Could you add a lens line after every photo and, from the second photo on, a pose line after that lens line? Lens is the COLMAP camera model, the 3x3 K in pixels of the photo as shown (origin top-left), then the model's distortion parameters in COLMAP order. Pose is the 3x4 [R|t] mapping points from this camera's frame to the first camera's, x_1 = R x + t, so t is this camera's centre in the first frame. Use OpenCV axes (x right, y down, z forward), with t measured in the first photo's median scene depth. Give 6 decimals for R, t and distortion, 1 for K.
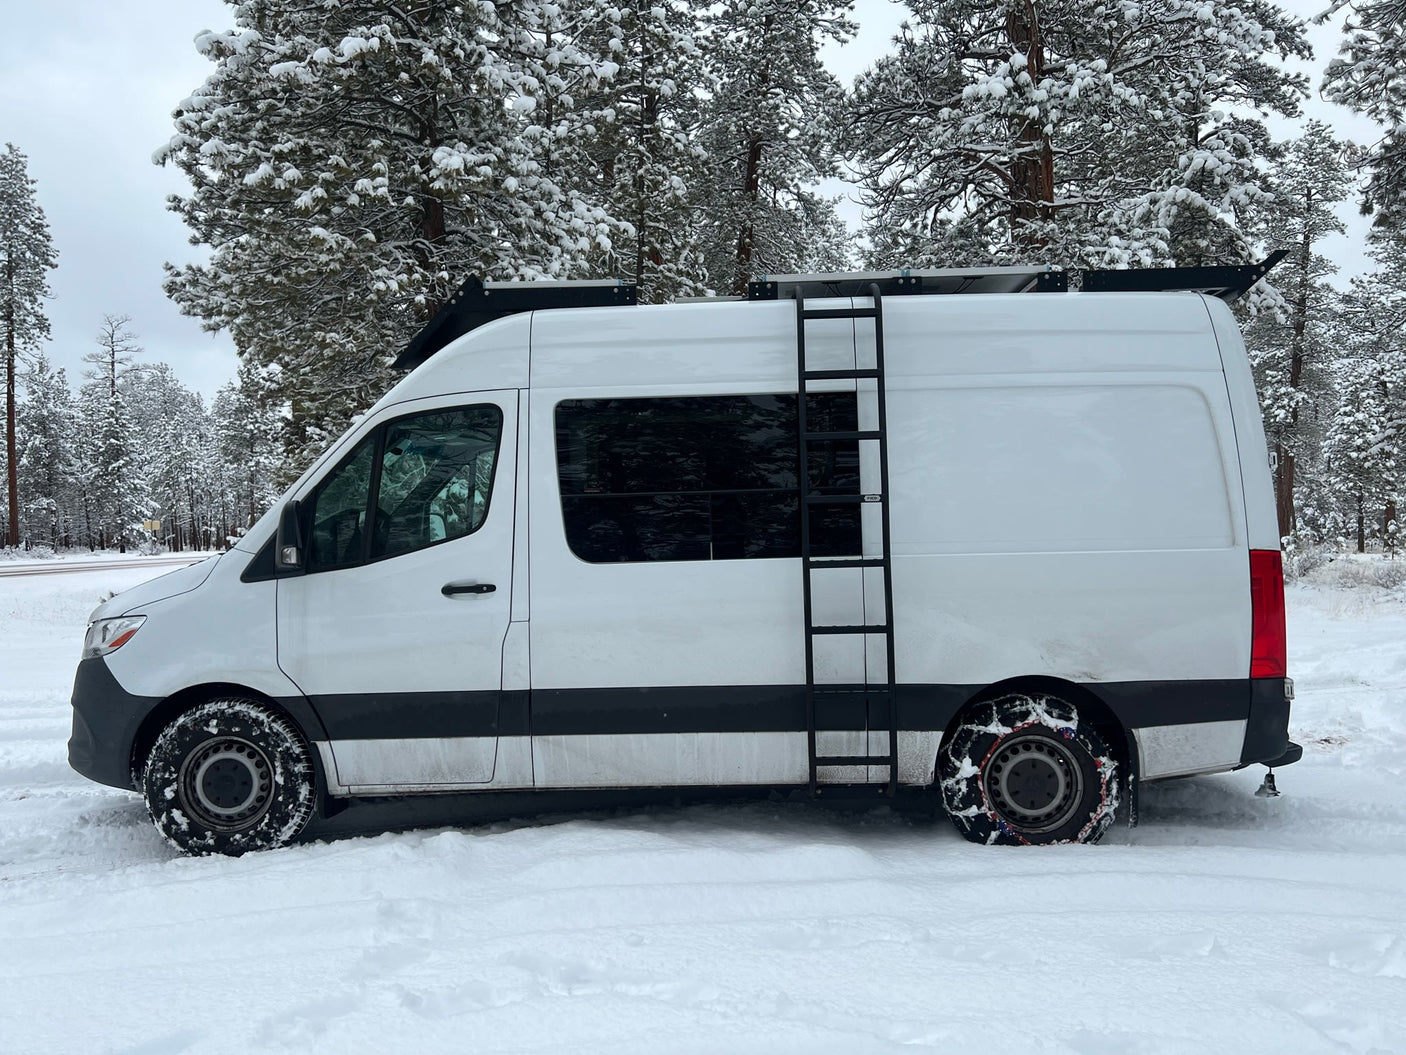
lens RADIAL K [[563.0, 0, 703.7], [0, 563.0, 529.8], [0, 0, 1]] dist [-0.000451, -0.000263]
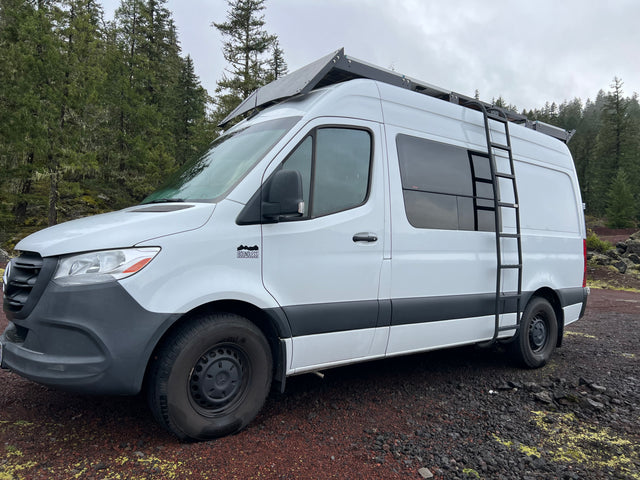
lens RADIAL K [[256.3, 0, 320.3], [0, 256.3, 241.1], [0, 0, 1]] dist [-0.000451, -0.000263]
pose [[0.942877, 0.035028, 0.331295, -0.772663], [-0.029628, 0.999333, -0.021337, 0.129914], [-0.331821, 0.010302, 0.943286, 0.329067]]
